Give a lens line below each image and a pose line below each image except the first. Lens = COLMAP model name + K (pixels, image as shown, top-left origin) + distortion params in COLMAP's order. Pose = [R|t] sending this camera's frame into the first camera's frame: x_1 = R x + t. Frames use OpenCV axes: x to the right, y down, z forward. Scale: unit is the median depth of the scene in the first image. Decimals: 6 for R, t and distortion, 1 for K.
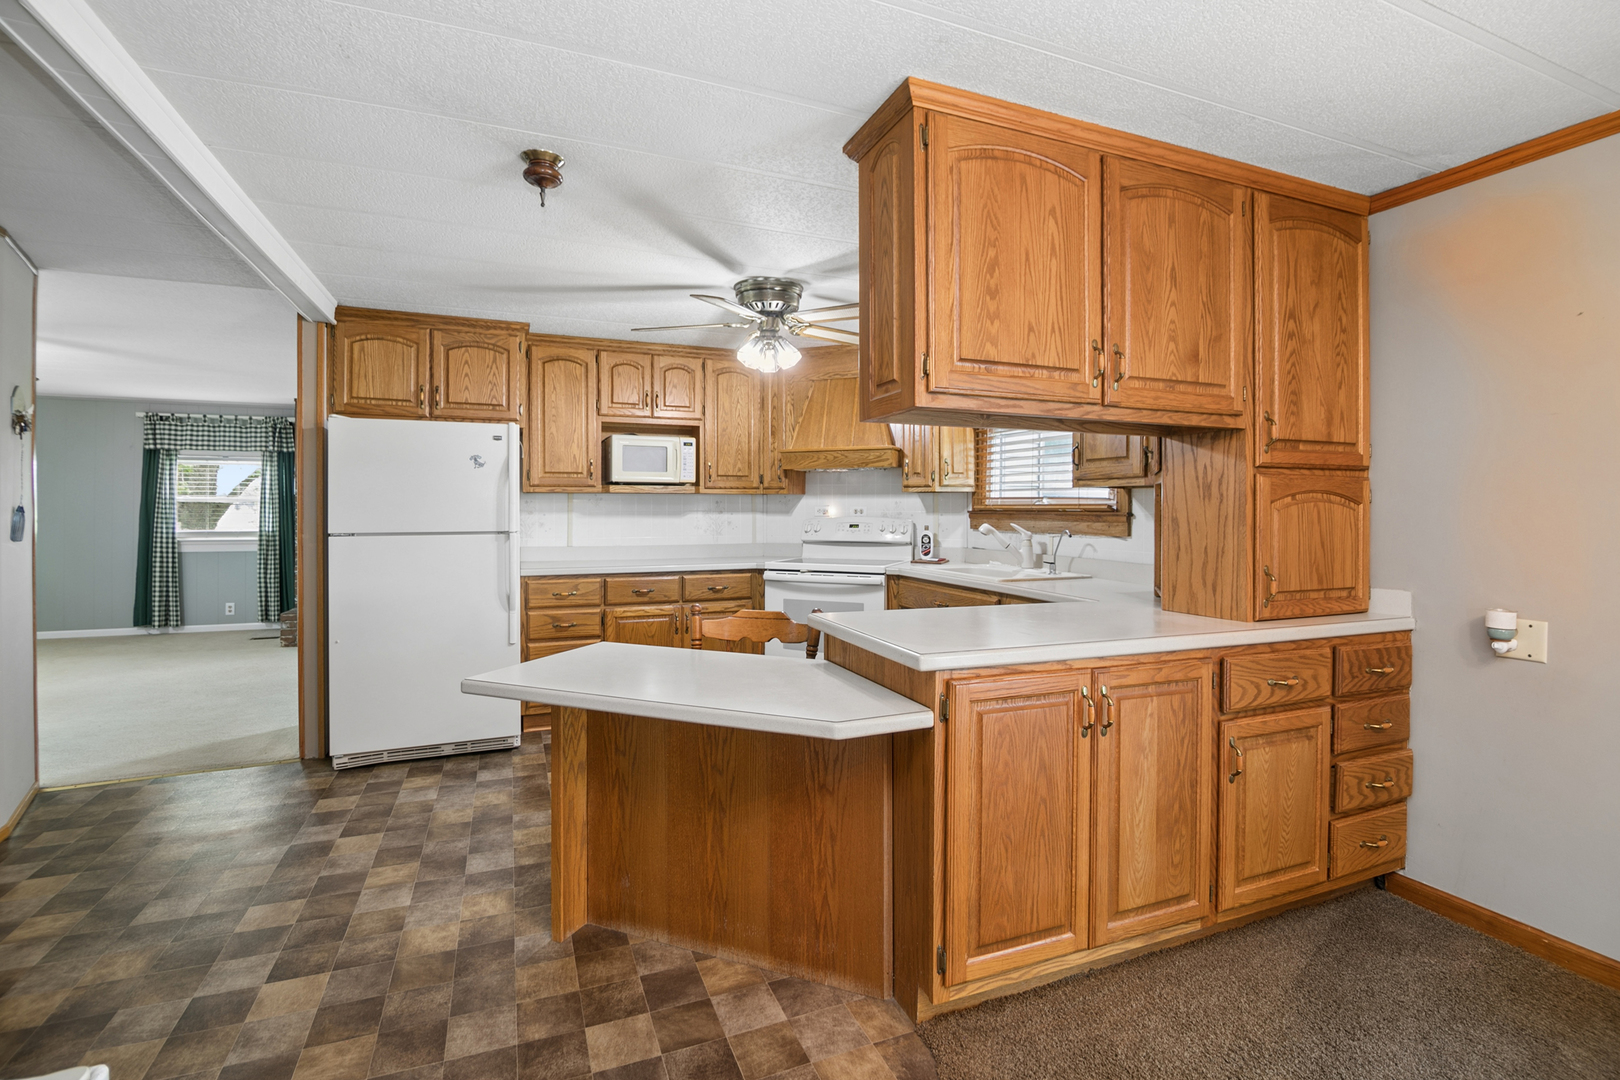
lens RADIAL K [[734.2, 0, 815.6], [0, 734.2, 513.2], [0, 0, 1]] dist [0.002896, -0.012693]
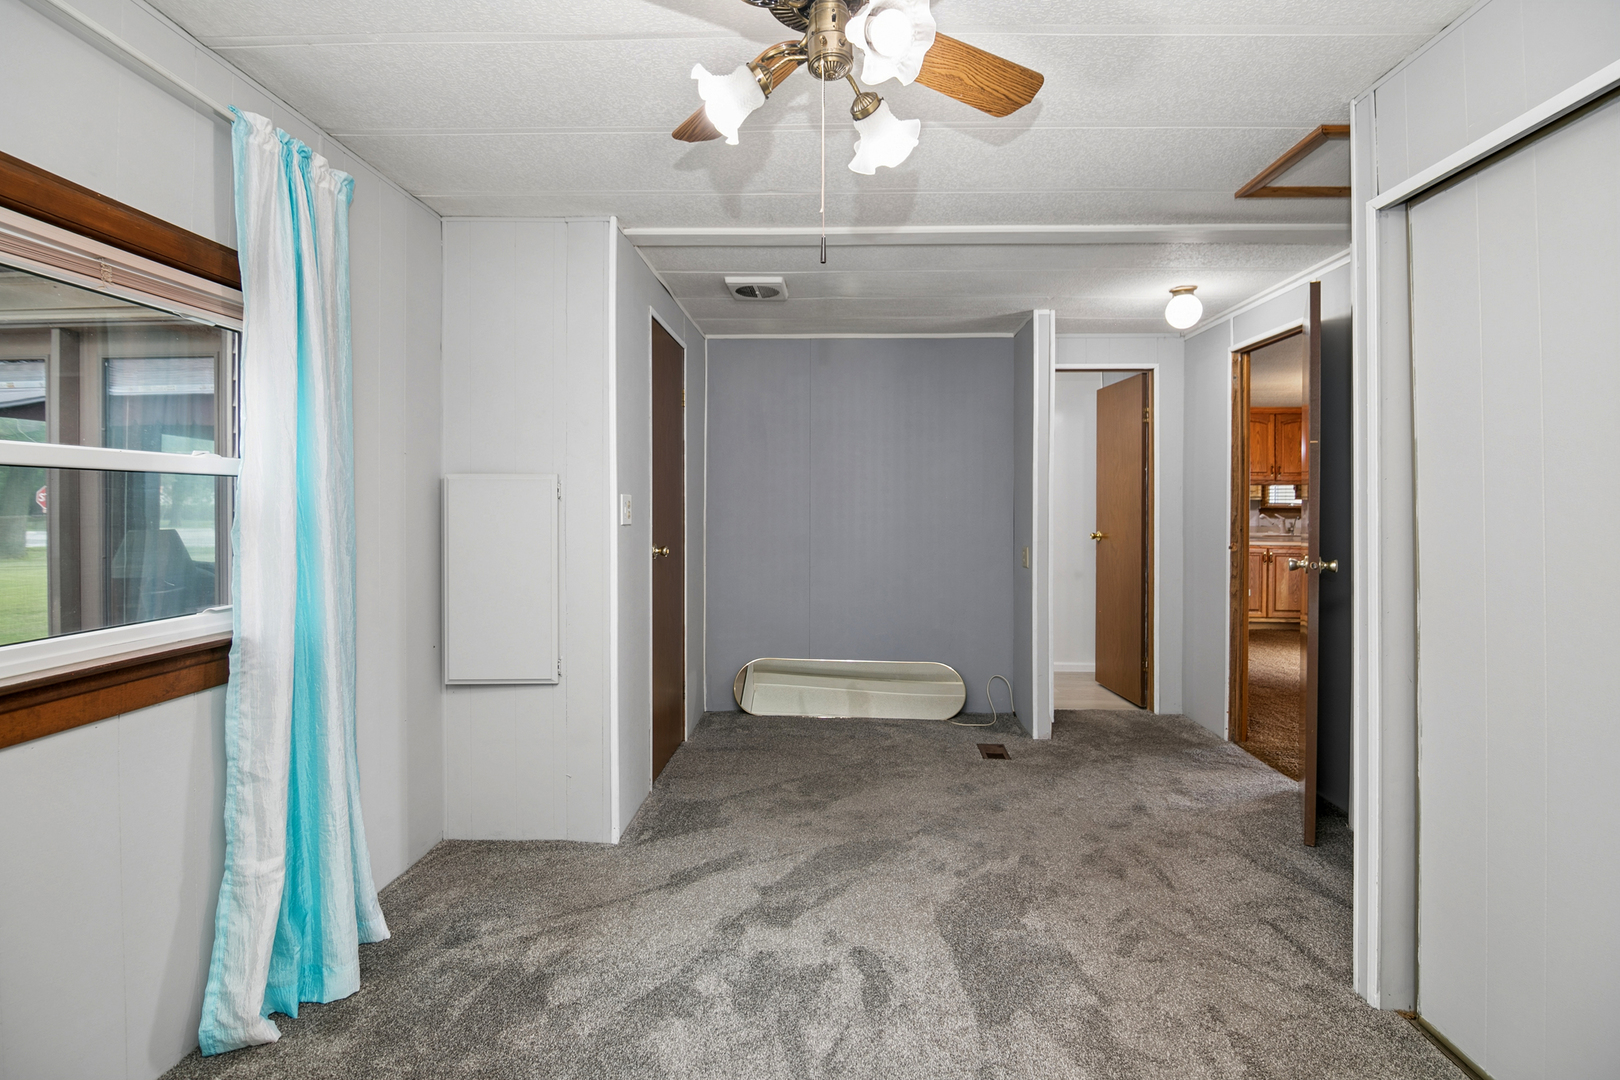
lens RADIAL K [[734.2, 0, 815.6], [0, 734.2, 513.2], [0, 0, 1]] dist [0.002896, -0.012693]
pose [[0.913523, 0.000260, -0.406786, -0.122596], [0.000212, 0.999999, 0.001117, 0.007950], [0.406786, -0.001107, 0.913523, -1.811313]]
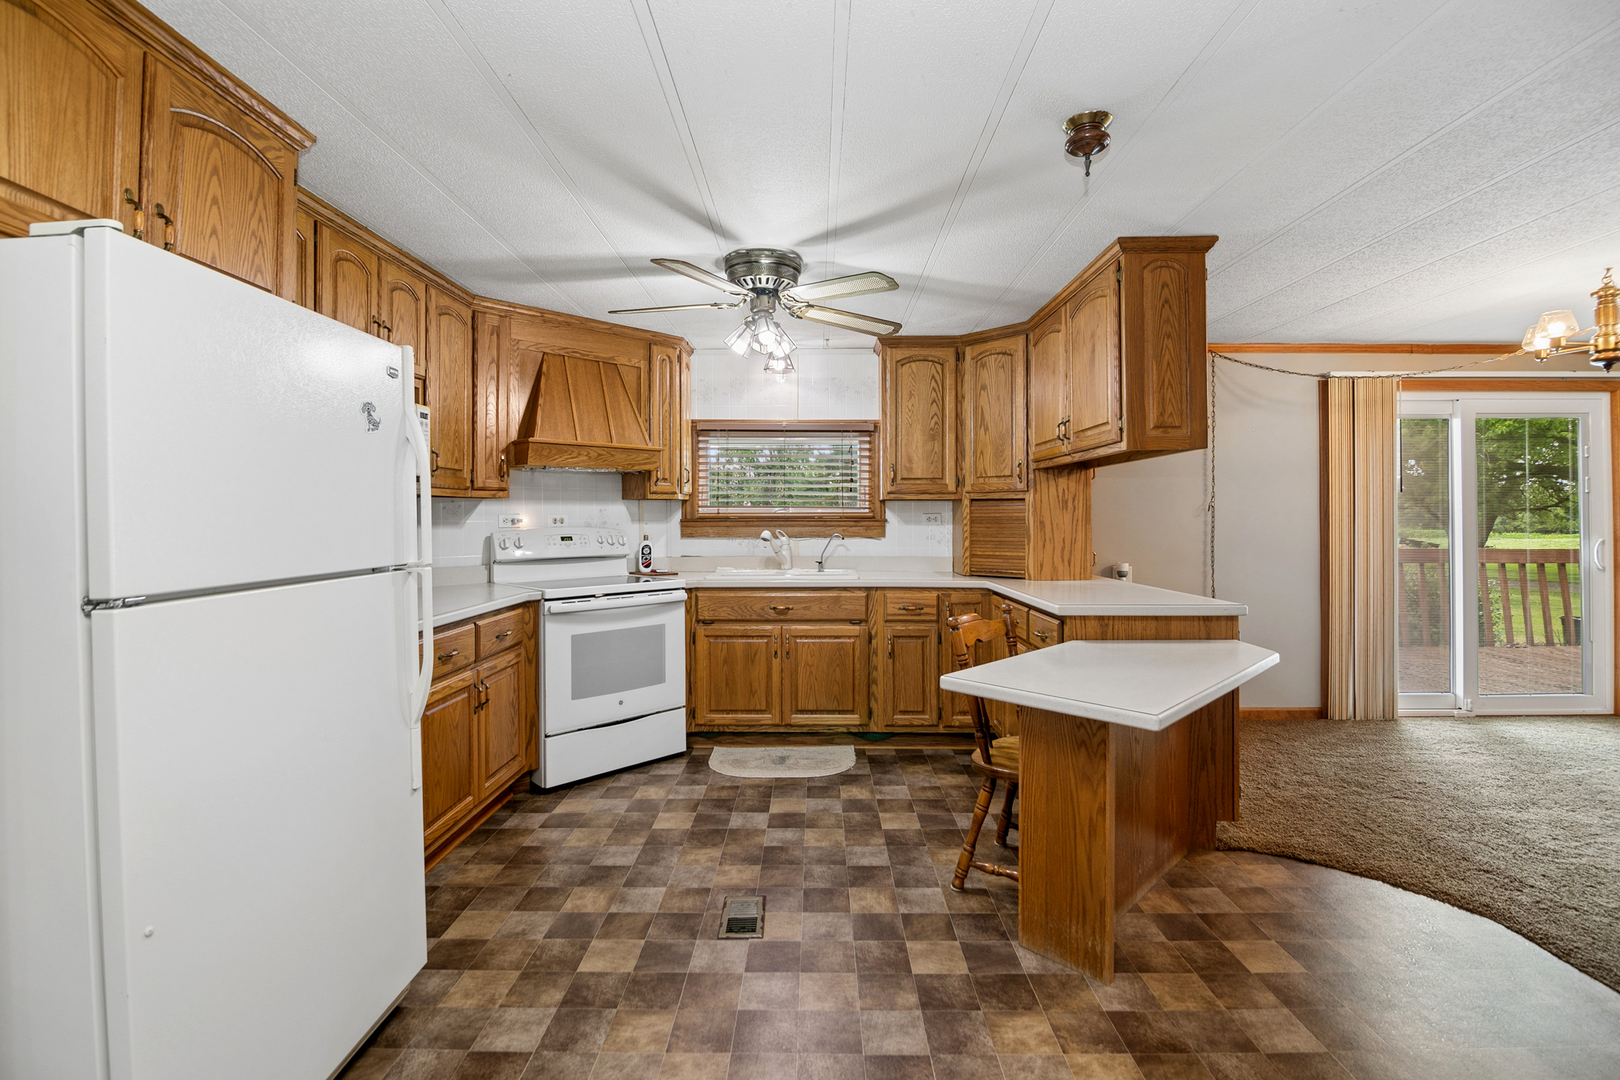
lens RADIAL K [[723.0, 0, 812.2], [0, 723.0, 522.3], [0, 0, 1]] dist [0.002018, -0.011793]
pose [[0.394966, -0.010902, 0.918631, -0.767791], [0.010585, 0.999917, 0.007316, -0.005102], [-0.918635, 0.006834, 0.395048, 0.564906]]
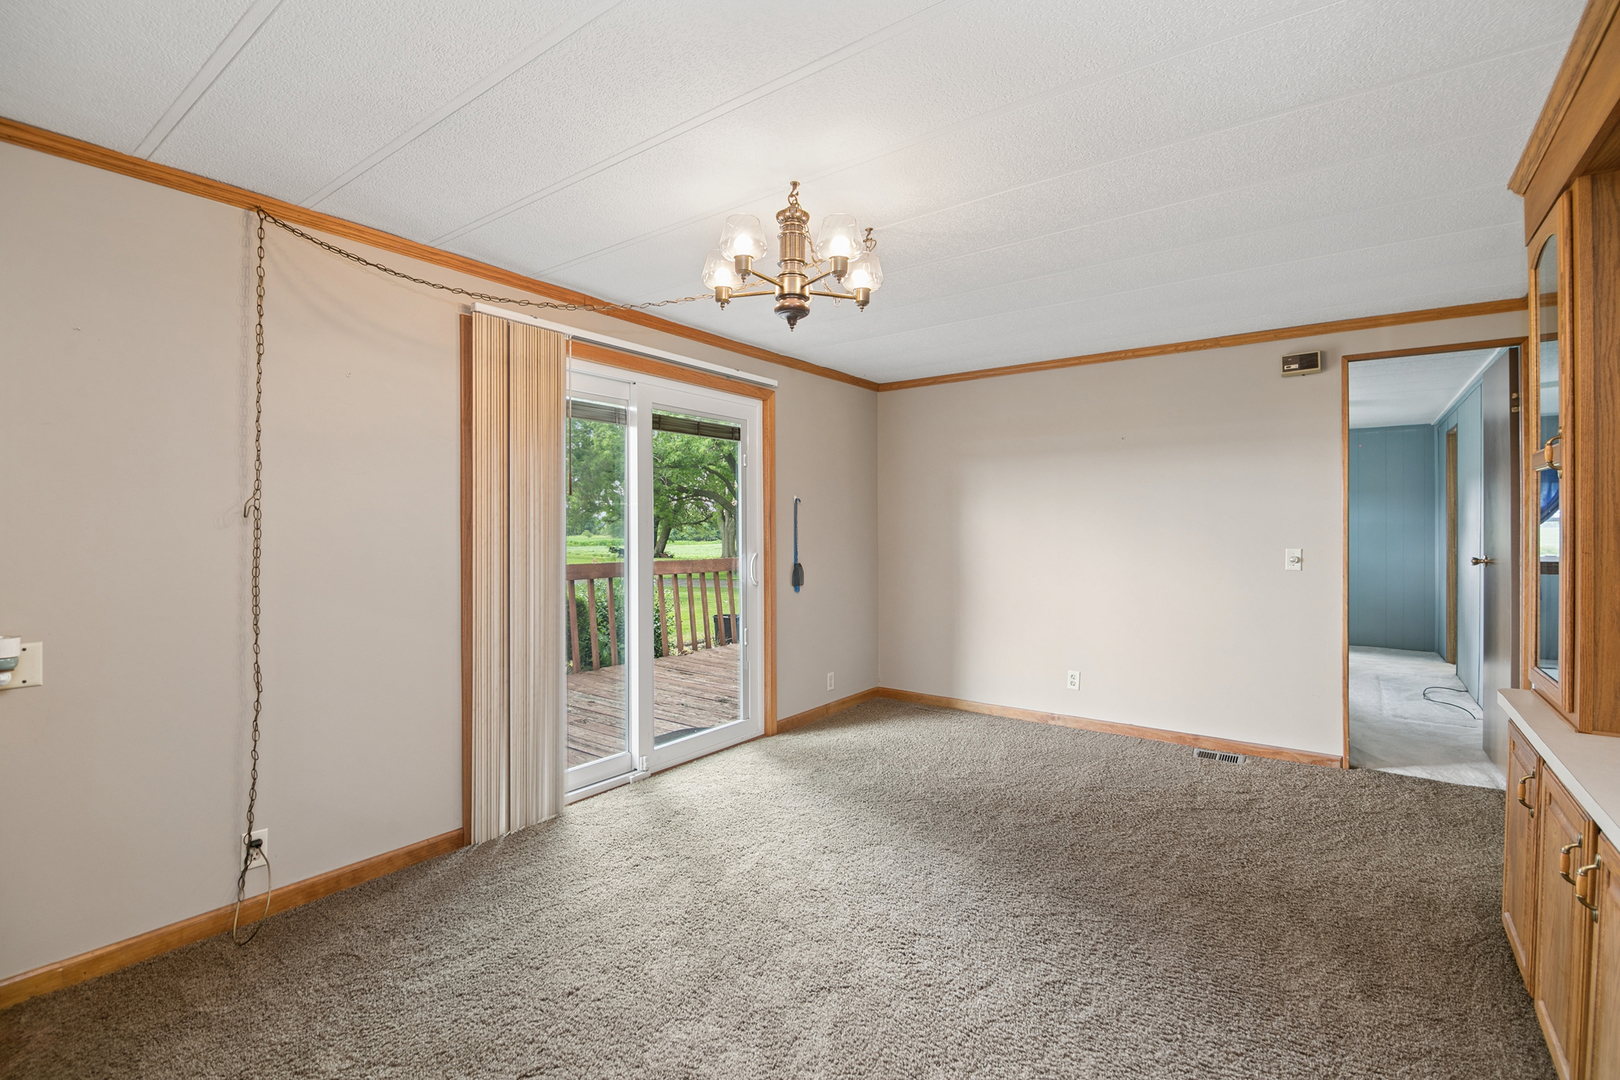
lens RADIAL K [[723.0, 0, 812.2], [0, 723.0, 522.3], [0, 0, 1]] dist [0.002018, -0.011793]
pose [[-0.521548, 0.001809, 0.853220, -0.170279], [0.000792, 0.999998, -0.001636, -0.002209], [-0.853222, -0.000177, -0.521548, 0.341648]]
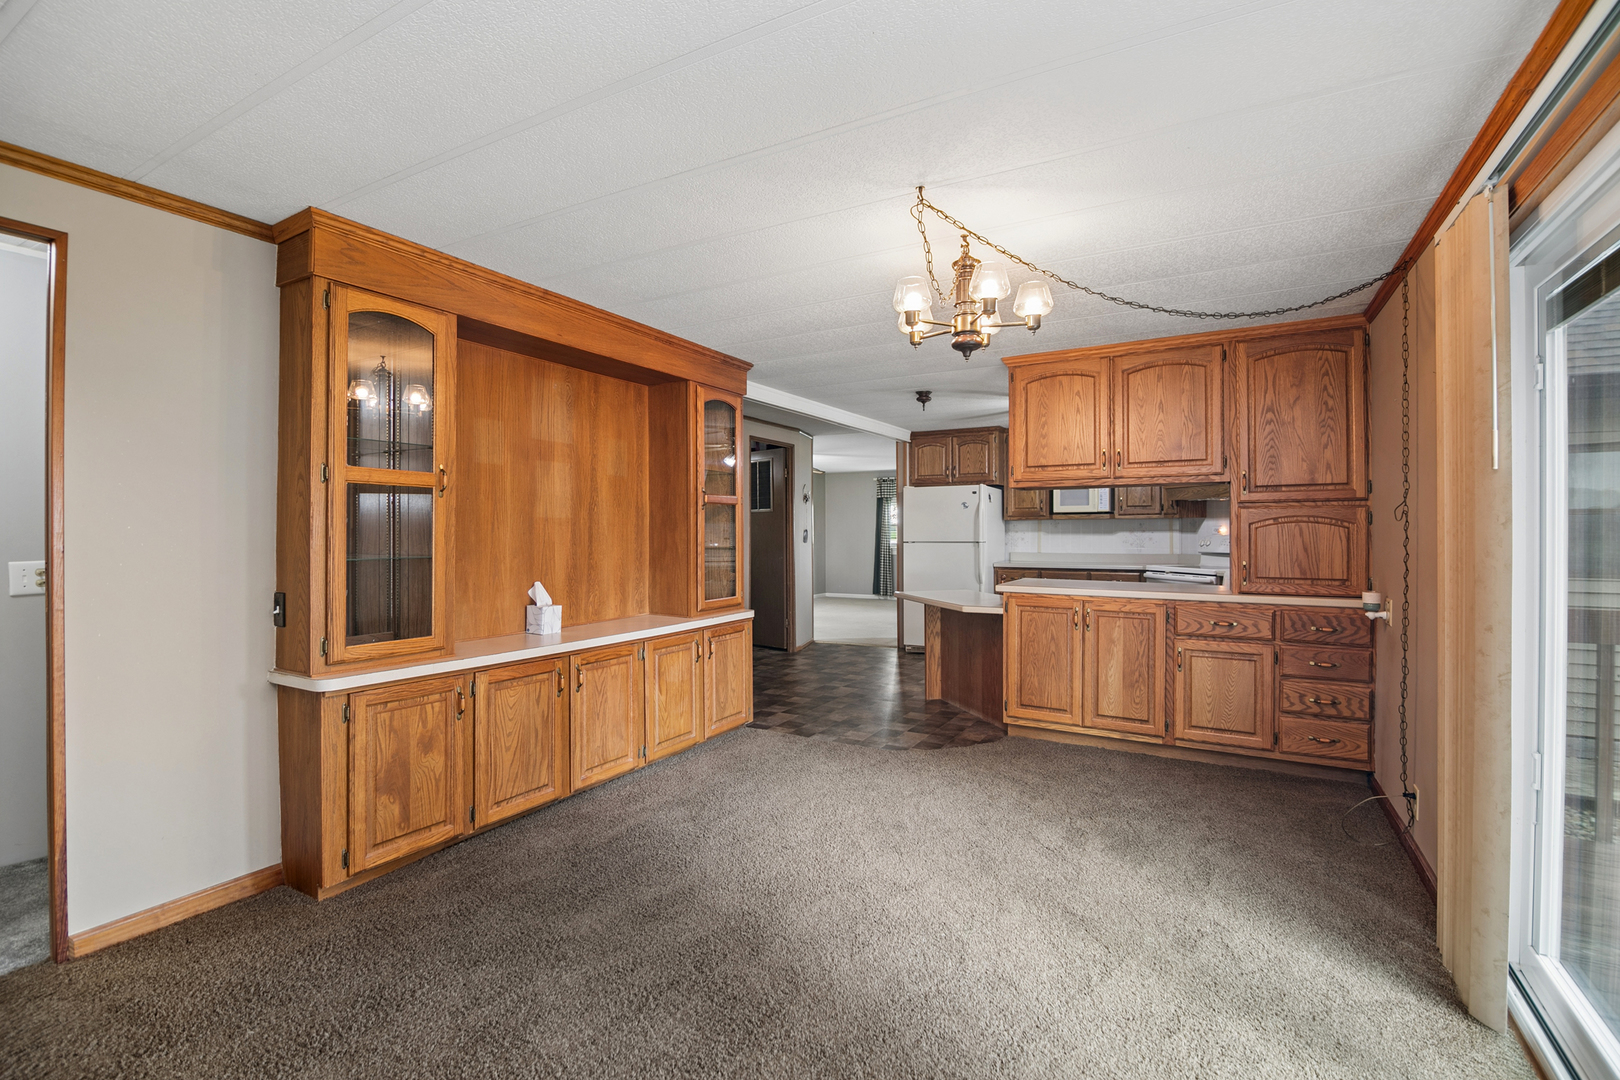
lens RADIAL K [[723.0, 0, 812.2], [0, 723.0, 522.3], [0, 0, 1]] dist [0.002018, -0.011793]
pose [[0.618950, -0.013005, -0.785323, 0.784867], [0.000002, 0.999863, -0.016556, 0.006057], [0.785431, 0.010245, 0.618865, -0.494201]]
